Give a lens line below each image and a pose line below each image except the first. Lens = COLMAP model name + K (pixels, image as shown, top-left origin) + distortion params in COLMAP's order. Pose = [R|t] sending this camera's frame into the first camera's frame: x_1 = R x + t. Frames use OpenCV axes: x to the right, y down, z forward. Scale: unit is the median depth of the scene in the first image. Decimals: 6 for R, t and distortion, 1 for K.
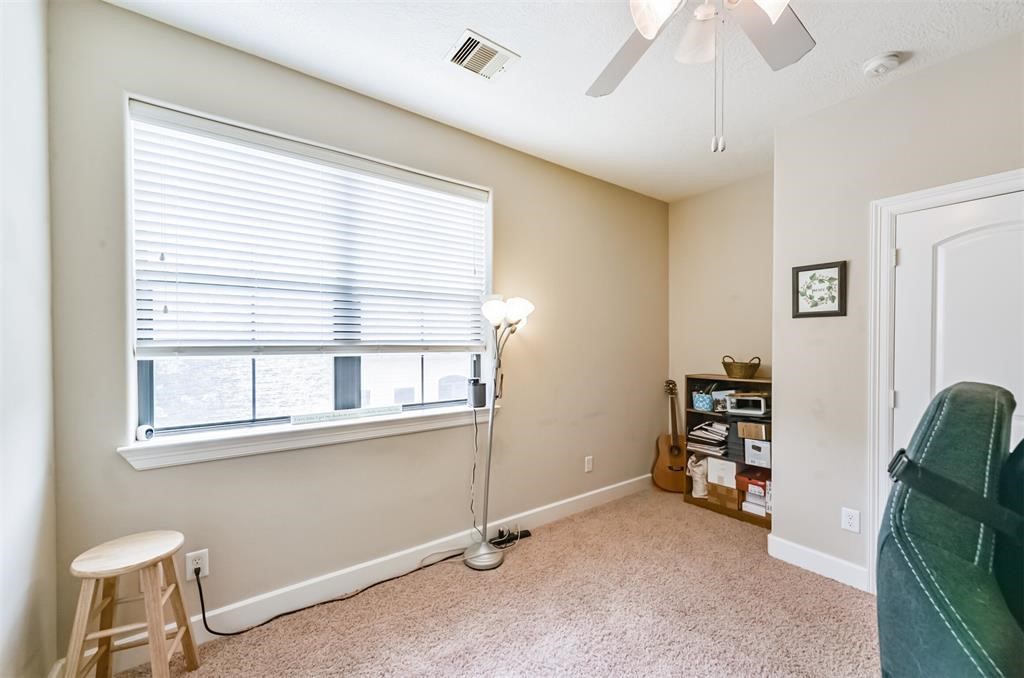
lens RADIAL K [[406.3, 0, 512.1], [0, 406.3, 353.6], [0, 0, 1]] dist [-0.000098, -0.000046]
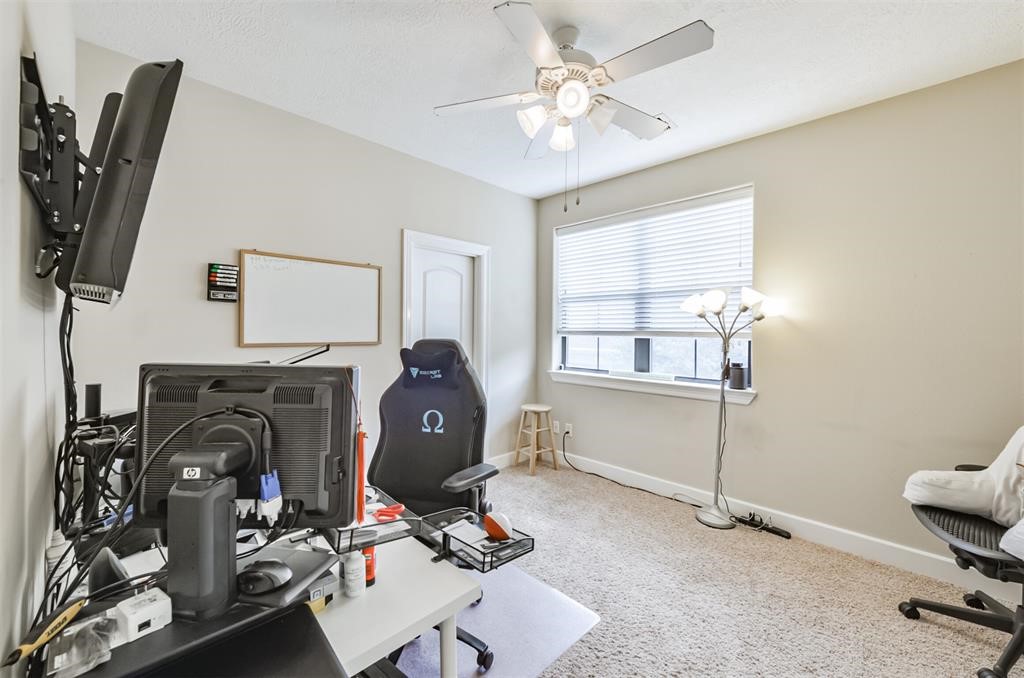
lens RADIAL K [[400.8, 0, 512.0], [0, 400.8, 339.0], [0, 0, 1]] dist [-0.000041, -0.000012]
pose [[0.148995, 0.026304, -0.988488, 1.041351], [-0.030165, 0.999302, 0.022045, -0.008918], [0.988378, 0.026533, 0.149684, 0.286953]]
